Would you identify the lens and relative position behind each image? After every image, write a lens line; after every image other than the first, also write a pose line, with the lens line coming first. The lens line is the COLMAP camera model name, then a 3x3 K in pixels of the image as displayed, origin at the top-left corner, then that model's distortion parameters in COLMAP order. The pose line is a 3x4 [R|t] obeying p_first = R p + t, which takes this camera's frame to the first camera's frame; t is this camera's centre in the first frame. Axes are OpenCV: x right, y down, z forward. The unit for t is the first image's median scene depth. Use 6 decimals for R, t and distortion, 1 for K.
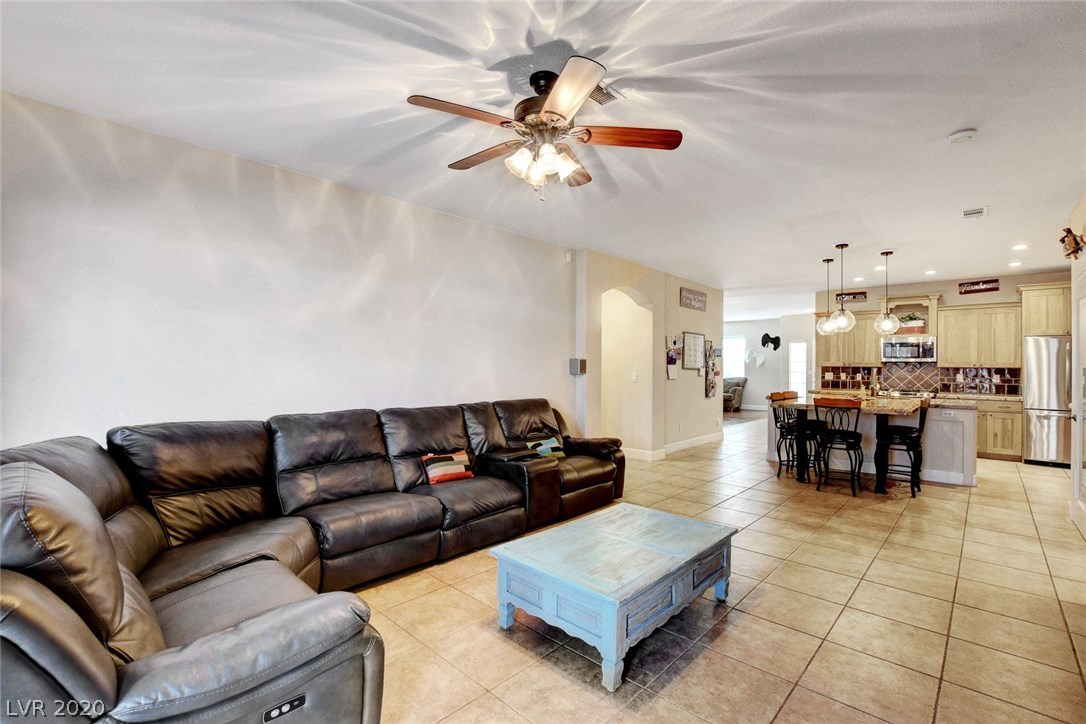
lens RADIAL K [[480.4, 0, 543.0], [0, 480.4, 362.0], [0, 0, 1]] dist [-0.035237, -0.000030]
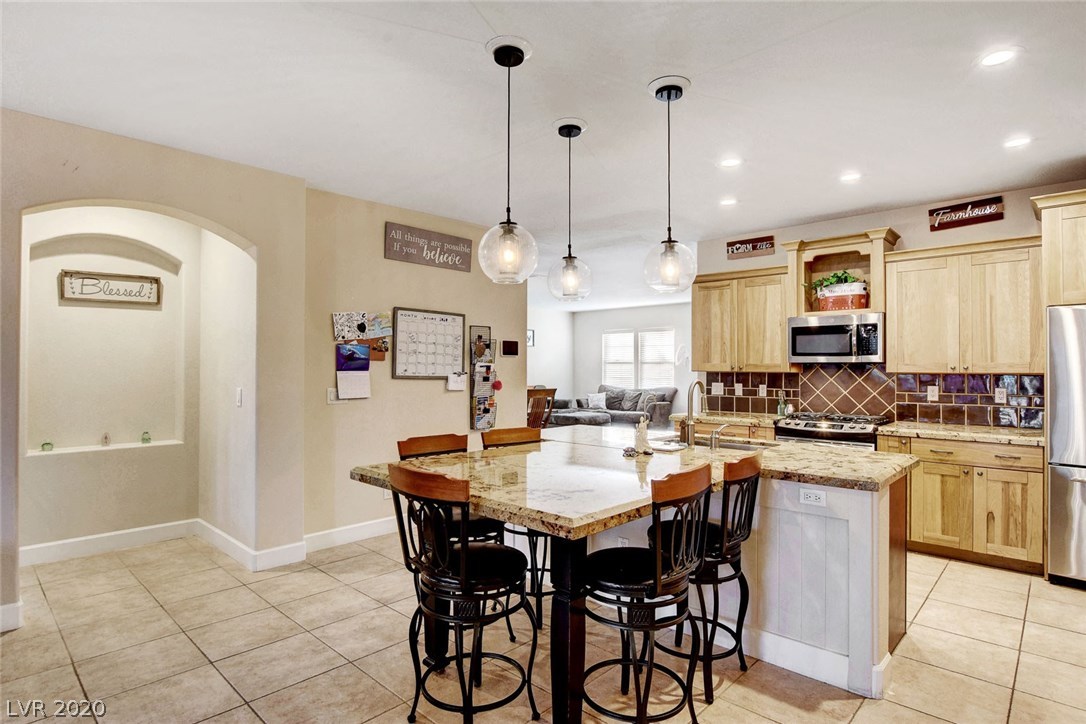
lens RADIAL K [[567.6, 0, 547.1], [0, 567.6, 361.5], [0, 0, 1]] dist [-0.025972, 0.000528]
pose [[0.999942, -0.004230, 0.009955, 0.466367], [0.004302, 0.999965, -0.007245, 0.001414], [-0.009924, 0.007287, 0.999924, 0.390544]]
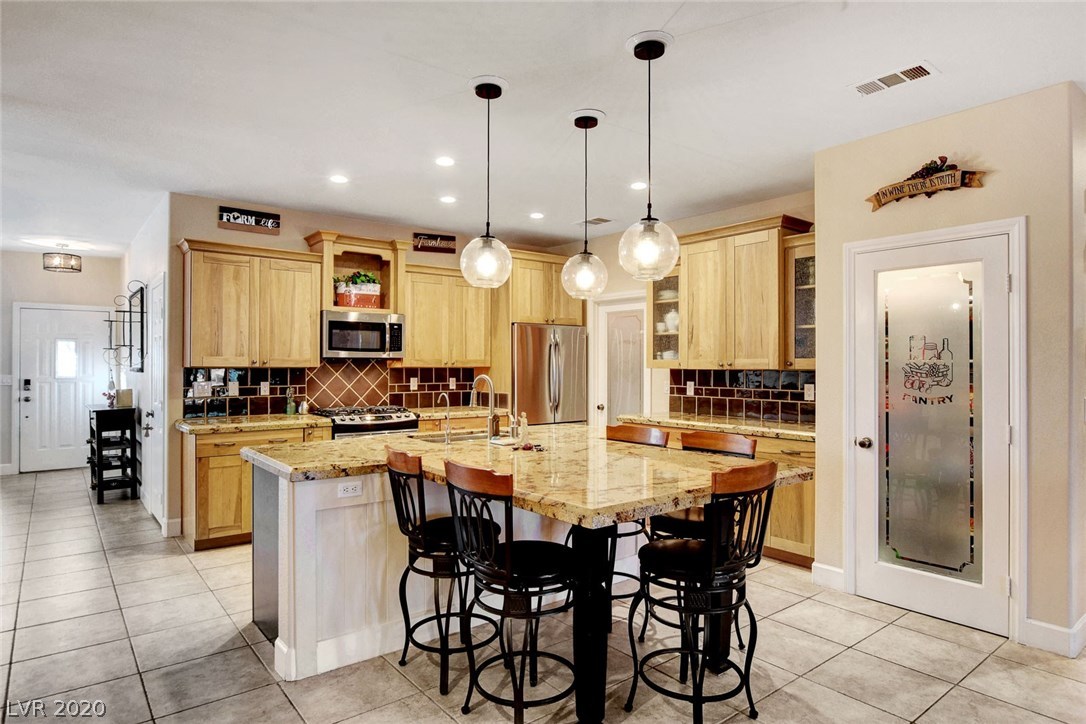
lens RADIAL K [[618.3, 0, 540.9], [0, 618.3, 359.8], [0, 0, 1]] dist [-0.022304, 0.000684]
pose [[0.141321, -0.000190, 0.989964, 0.099765], [-0.006283, 0.999980, 0.001088, -0.000365], [-0.989944, -0.006374, 0.141317, 0.718958]]
